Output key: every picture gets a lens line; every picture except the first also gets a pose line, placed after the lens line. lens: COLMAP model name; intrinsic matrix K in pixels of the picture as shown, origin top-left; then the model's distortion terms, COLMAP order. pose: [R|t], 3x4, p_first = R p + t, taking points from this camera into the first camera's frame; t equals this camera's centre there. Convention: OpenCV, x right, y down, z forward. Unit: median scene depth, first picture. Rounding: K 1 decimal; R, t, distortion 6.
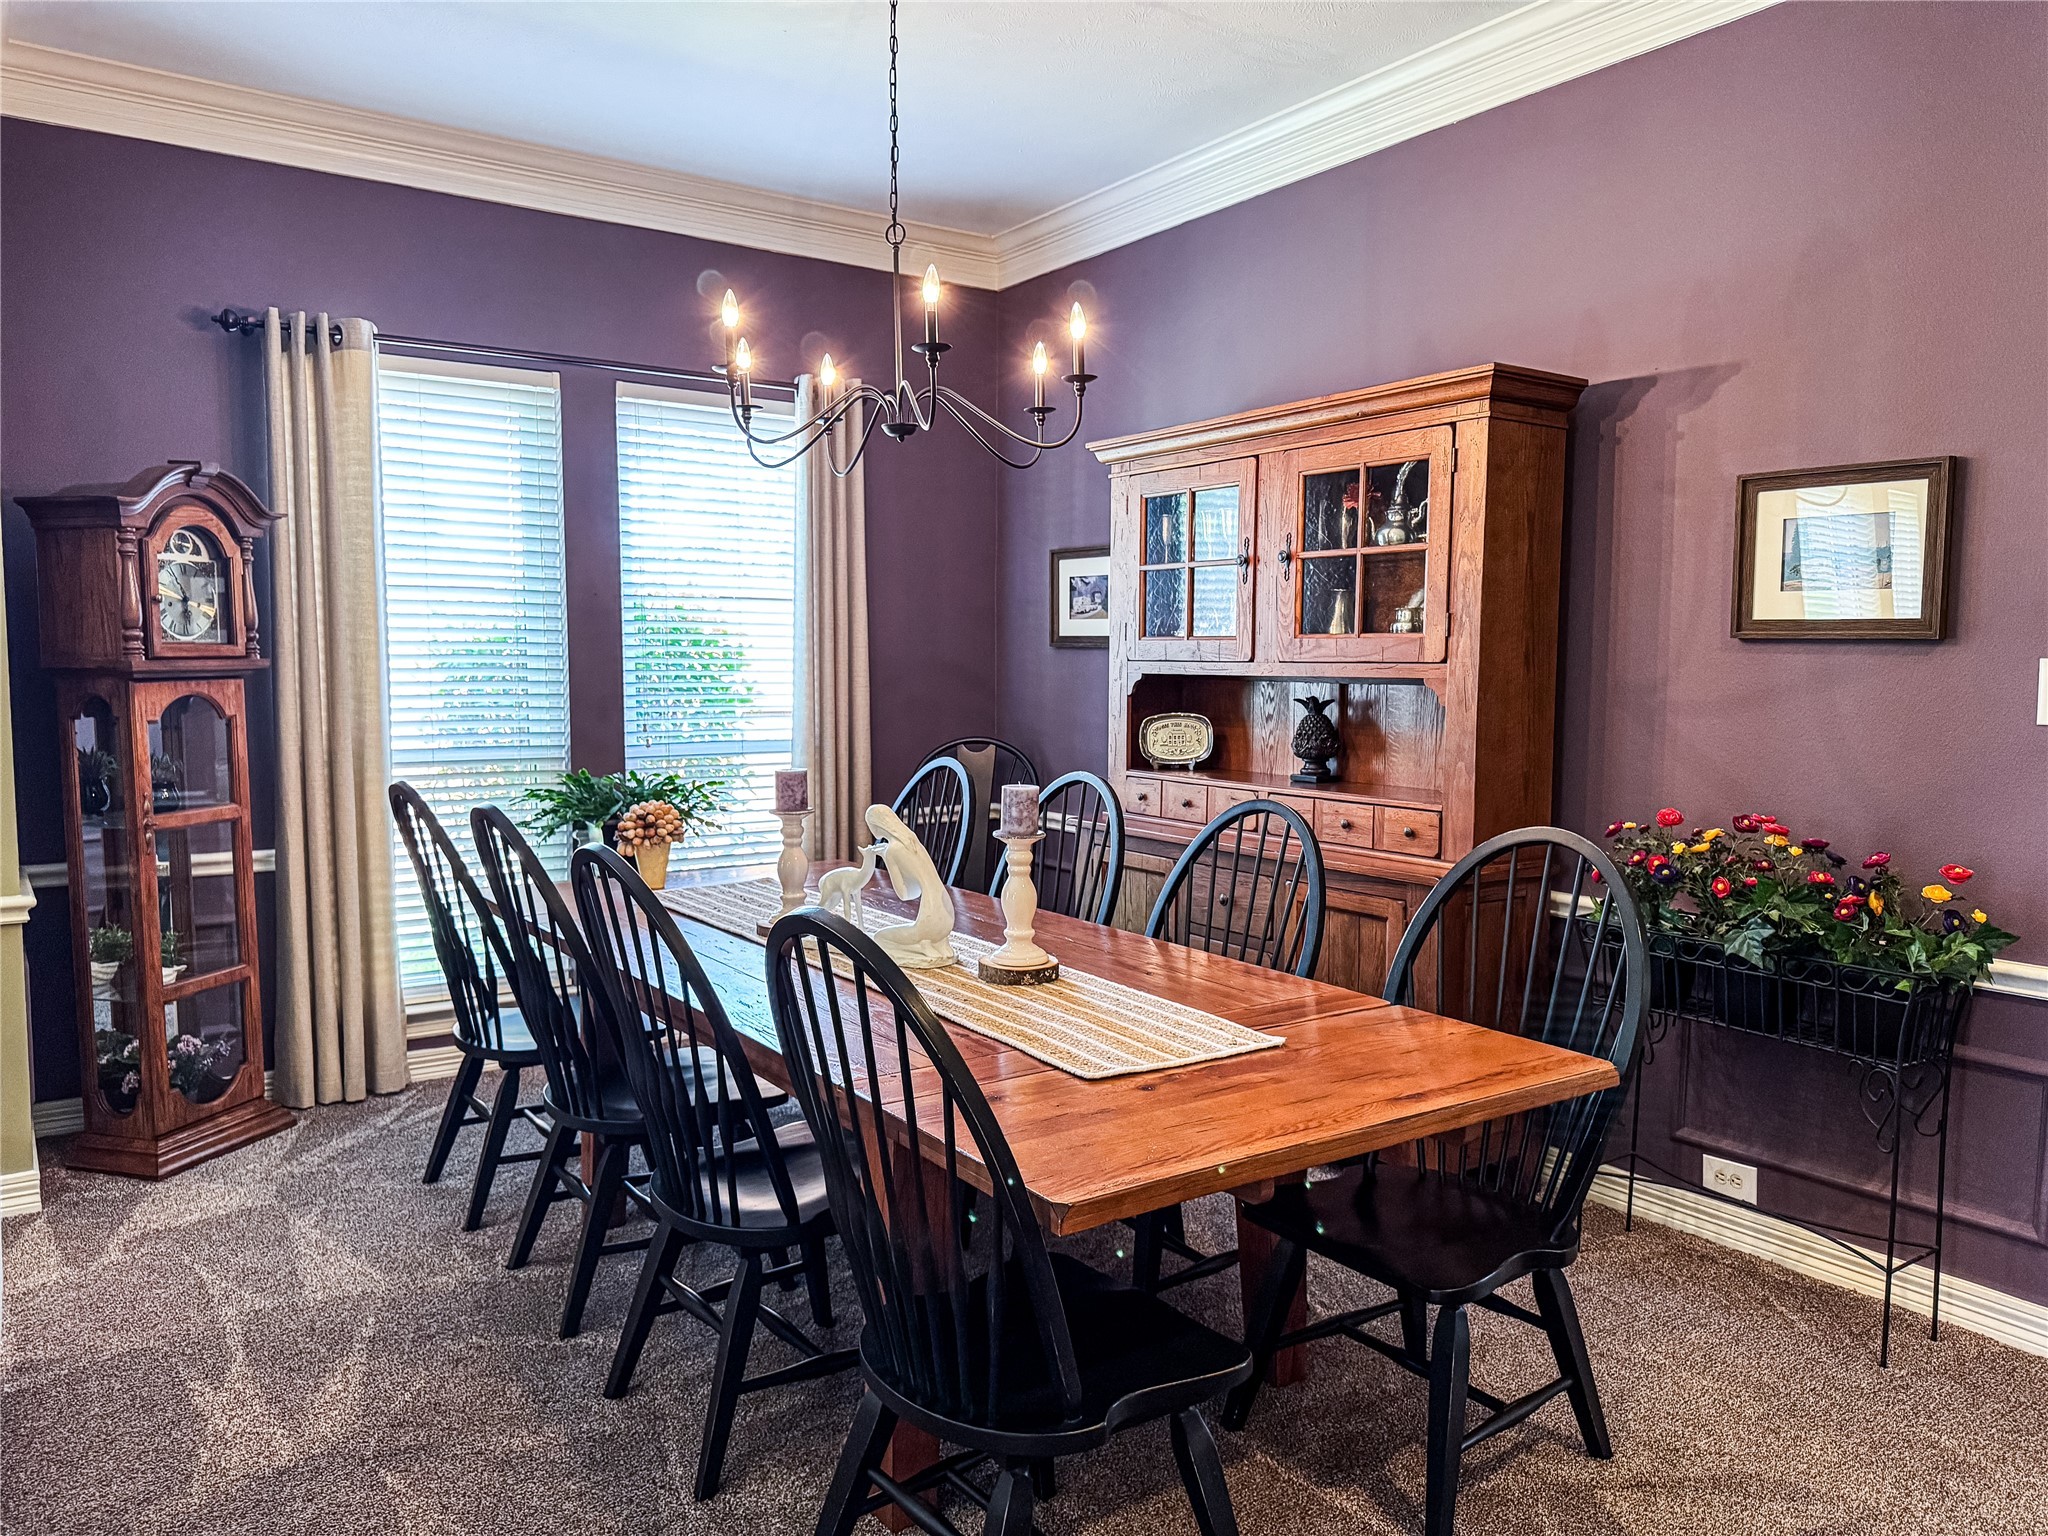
lens RADIAL K [[1426.4, 0, 1026.7], [0, 1426.4, 785.8], [0, 0, 1]] dist [0.039611, -0.049419]
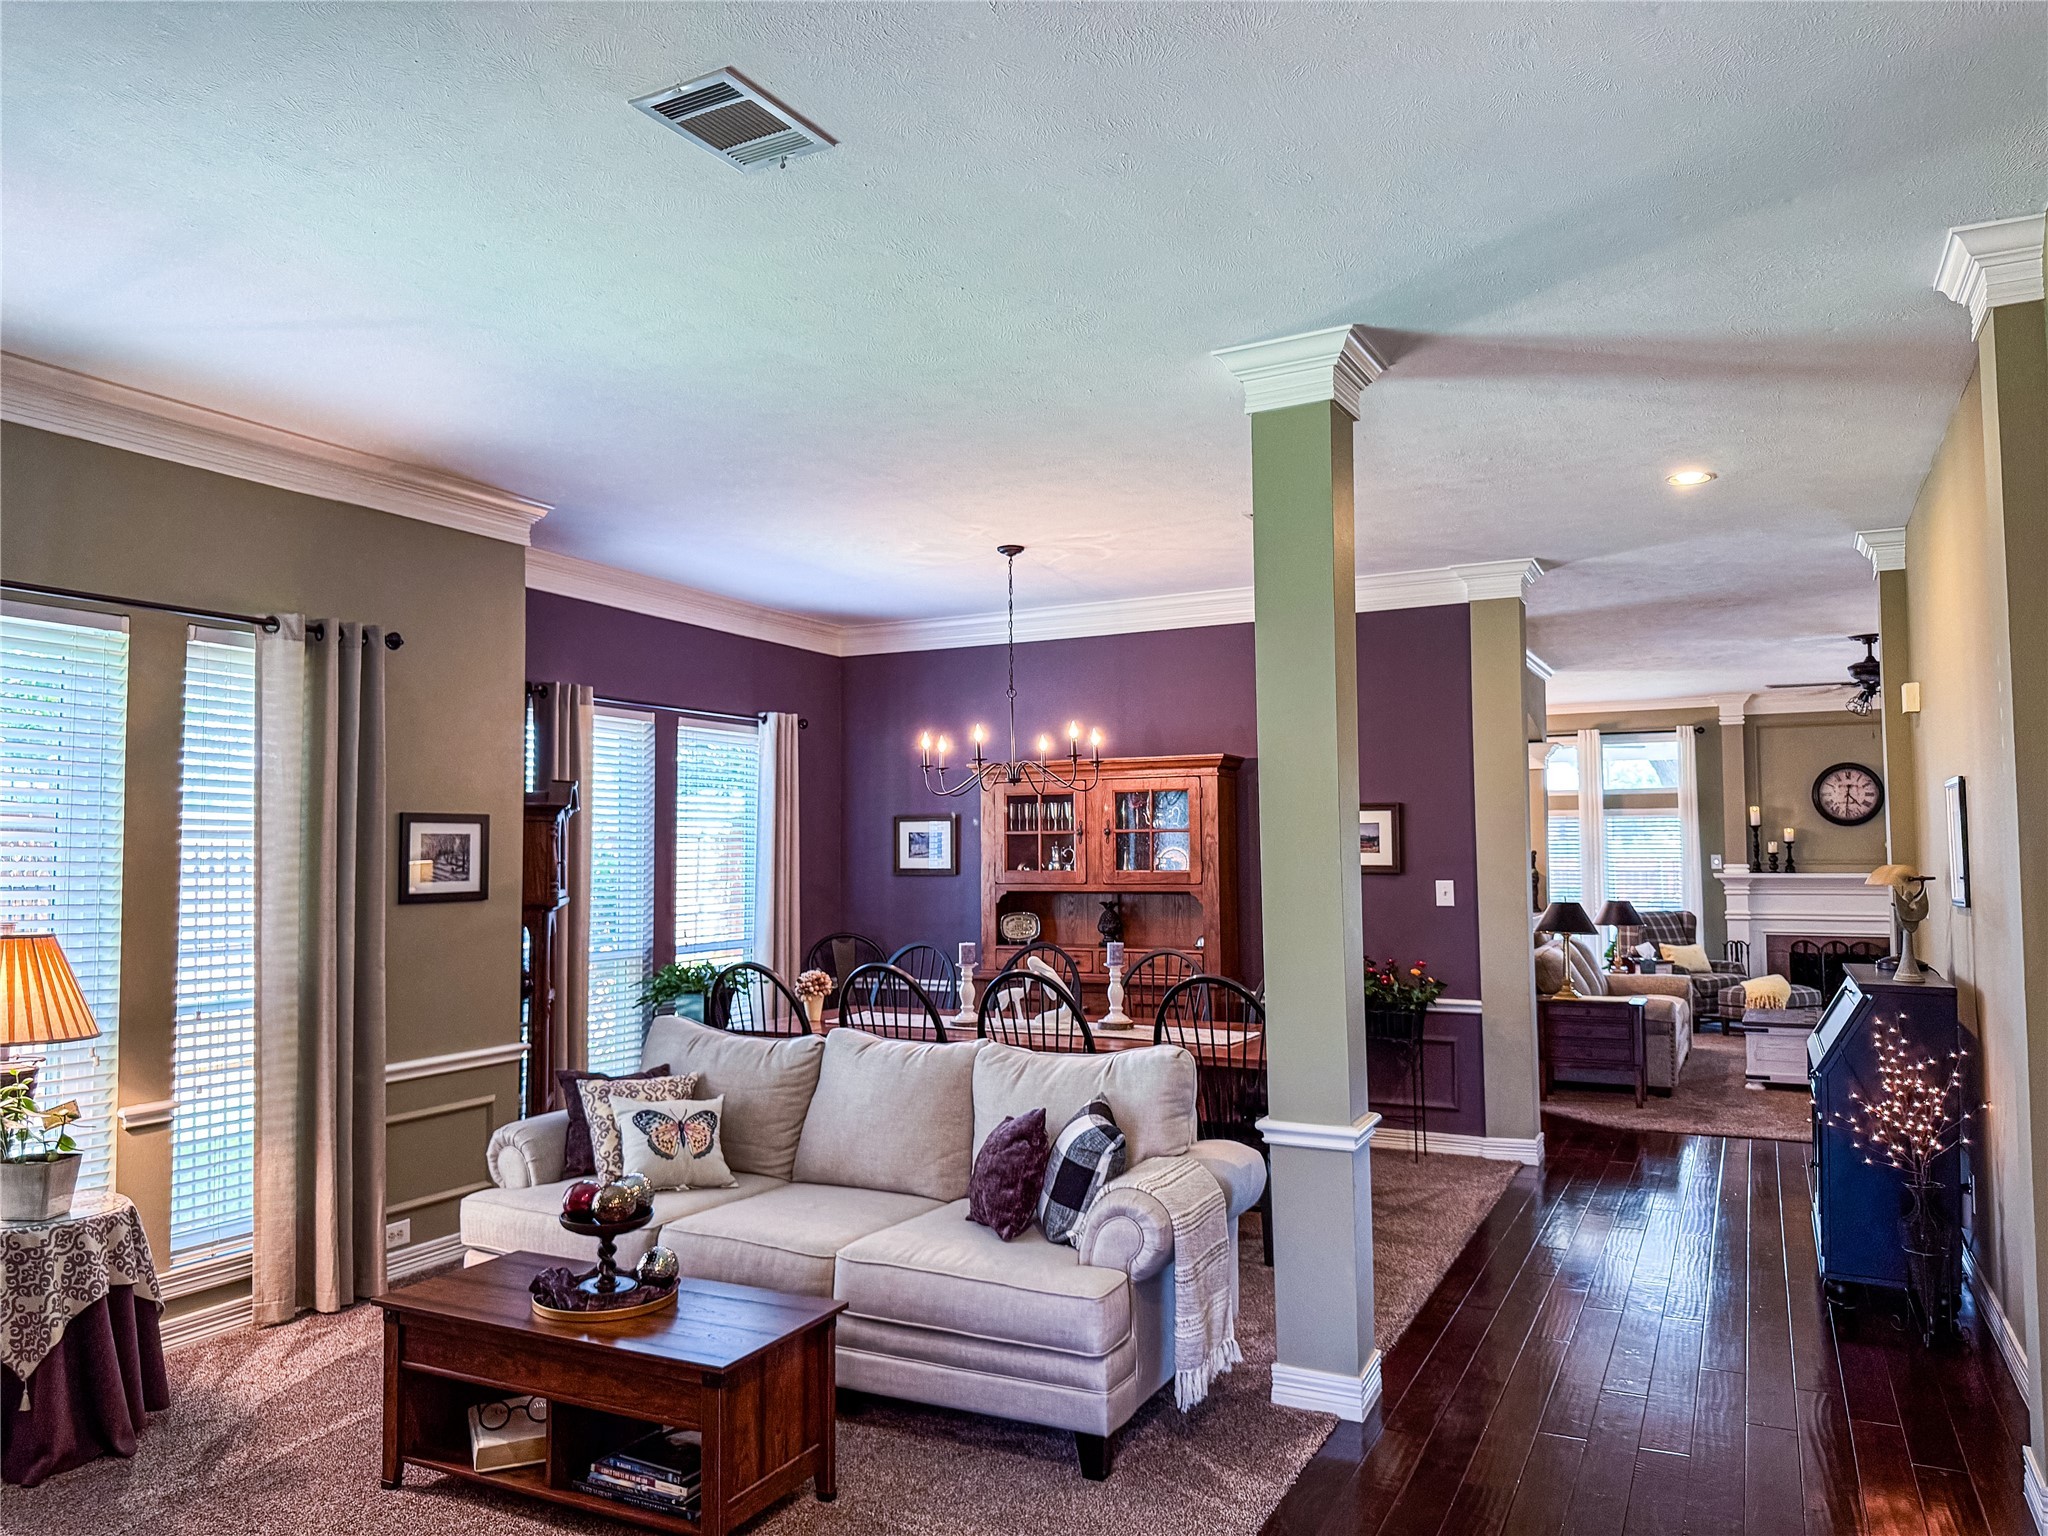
lens RADIAL K [[1426.4, 0, 1022.8], [0, 1426.4, 781.1], [0, 0, 1]] dist [0.039611, -0.049419]
pose [[0.880835, 0.015791, 0.473160, -0.772312], [0.052714, 0.989957, -0.131169, 0.021581], [-0.470480, 0.140481, 0.871157, -0.612547]]
